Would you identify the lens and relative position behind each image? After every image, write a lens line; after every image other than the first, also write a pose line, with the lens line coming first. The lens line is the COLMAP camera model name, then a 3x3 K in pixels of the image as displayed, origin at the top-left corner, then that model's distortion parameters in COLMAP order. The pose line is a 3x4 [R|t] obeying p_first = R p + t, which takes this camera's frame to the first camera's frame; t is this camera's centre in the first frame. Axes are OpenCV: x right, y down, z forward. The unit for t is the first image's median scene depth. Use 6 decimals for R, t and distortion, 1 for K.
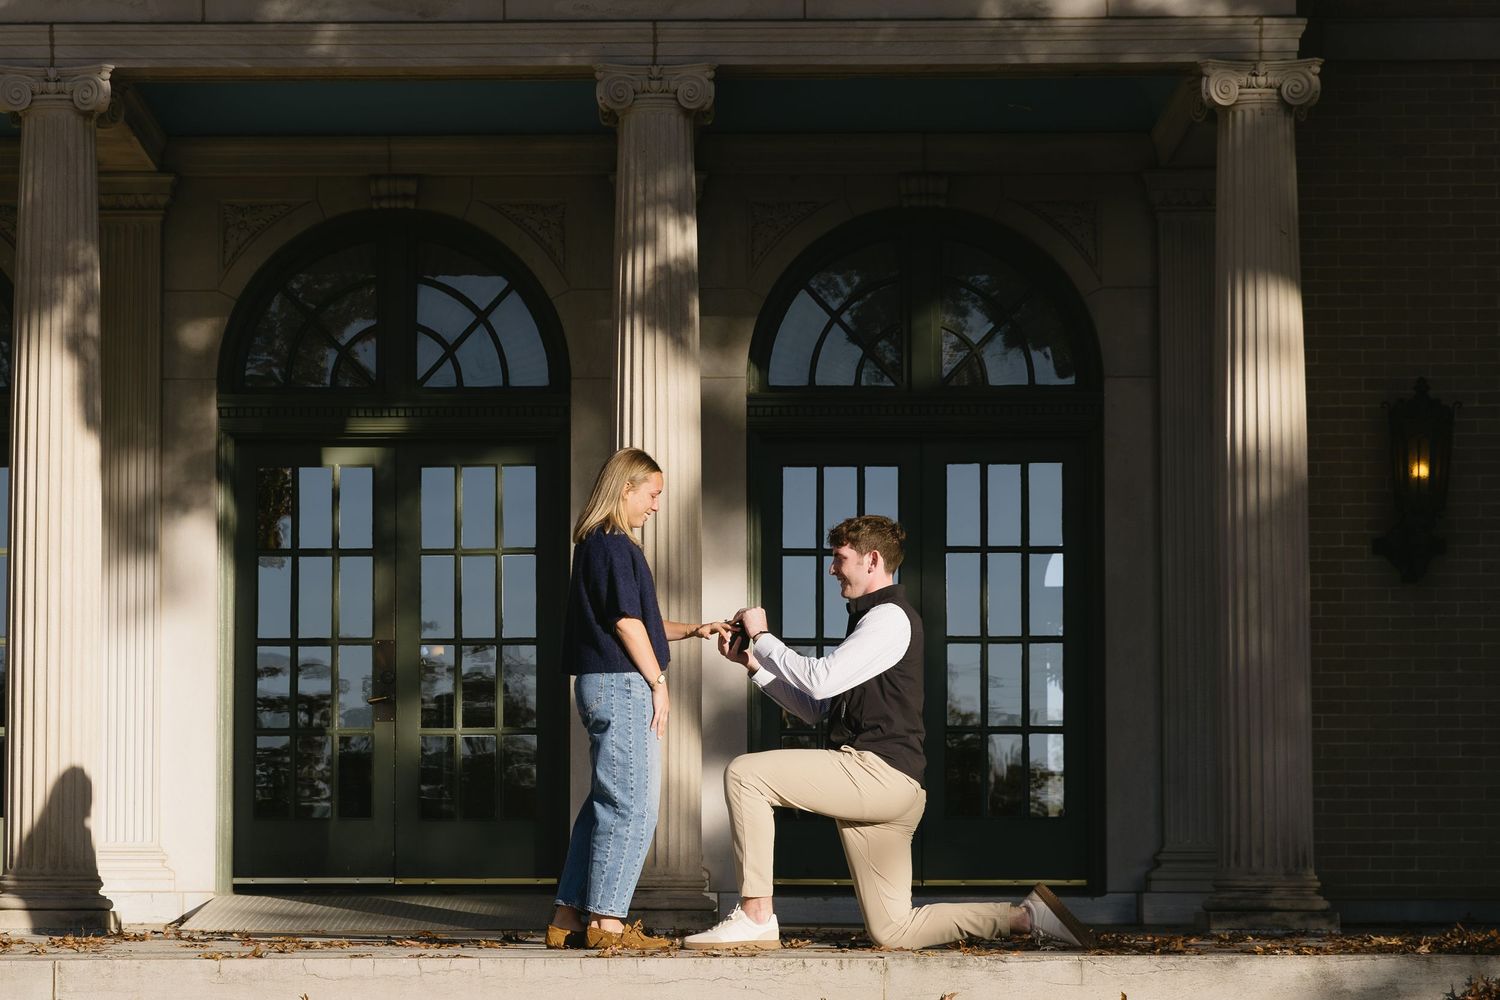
lens RADIAL K [[4289.0, 0, 571.3], [0, 4289.0, 612.5], [0, 0, 1]] dist [0.041350, -0.512023]
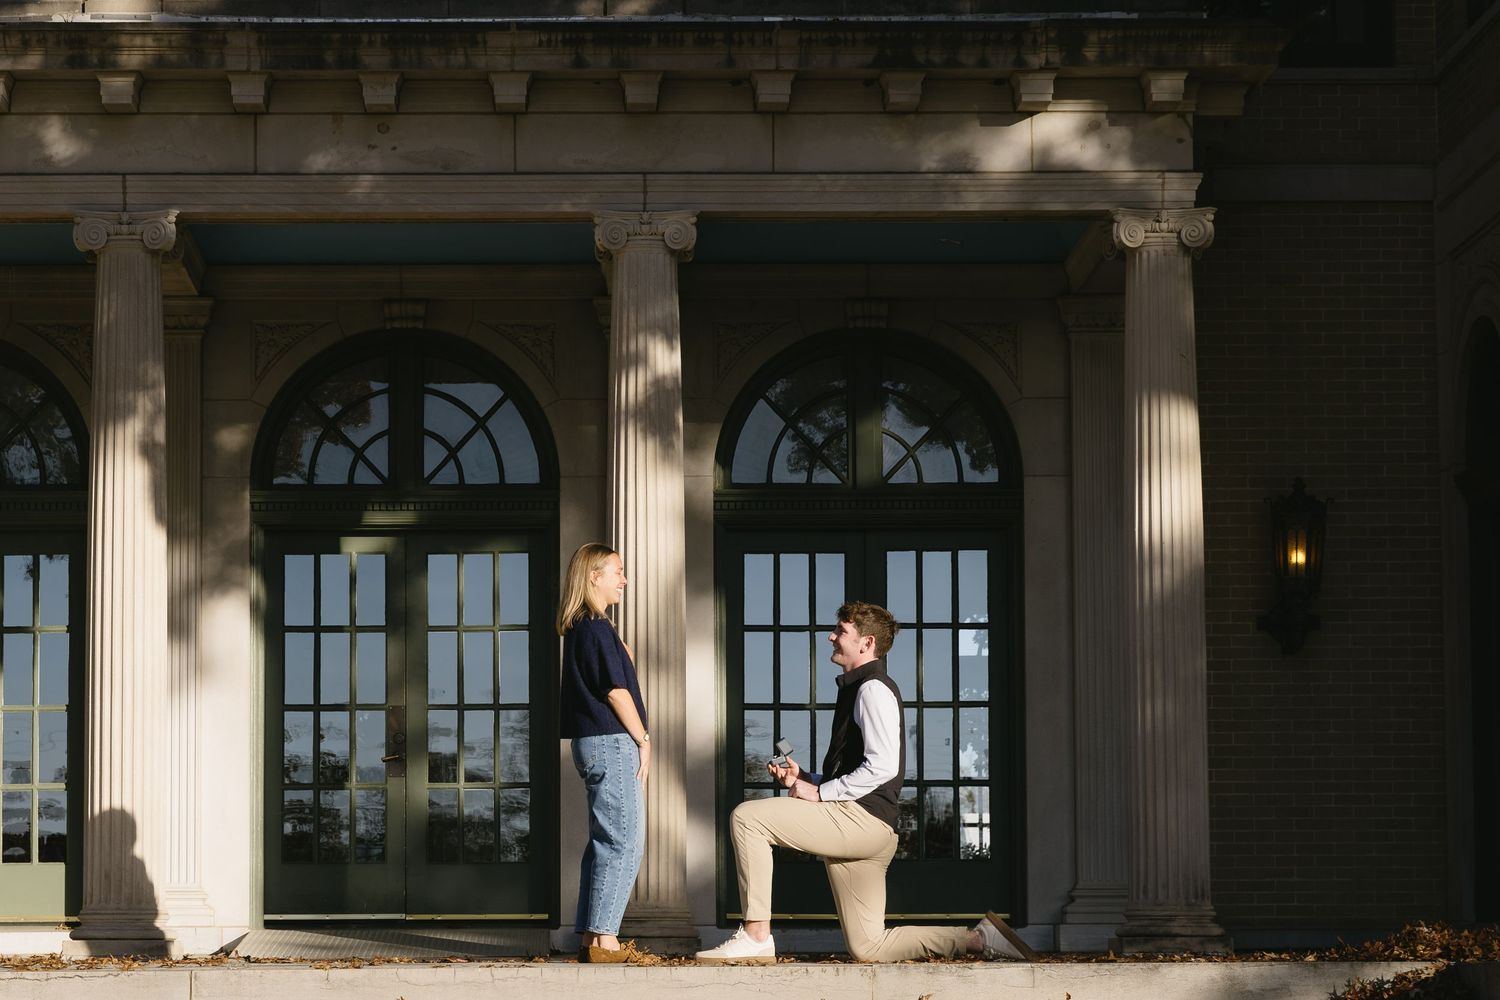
lens RADIAL K [[4184.1, 0, 607.0], [0, 4184.1, 628.4], [0, 0, 1]] dist [0.052167, -0.852887]
pose [[0.999359, -0.001076, 0.035783, -0.028211], [0.001489, 0.999933, -0.011520, -0.001310], [-0.035768, 0.011566, 0.999293, -0.118359]]
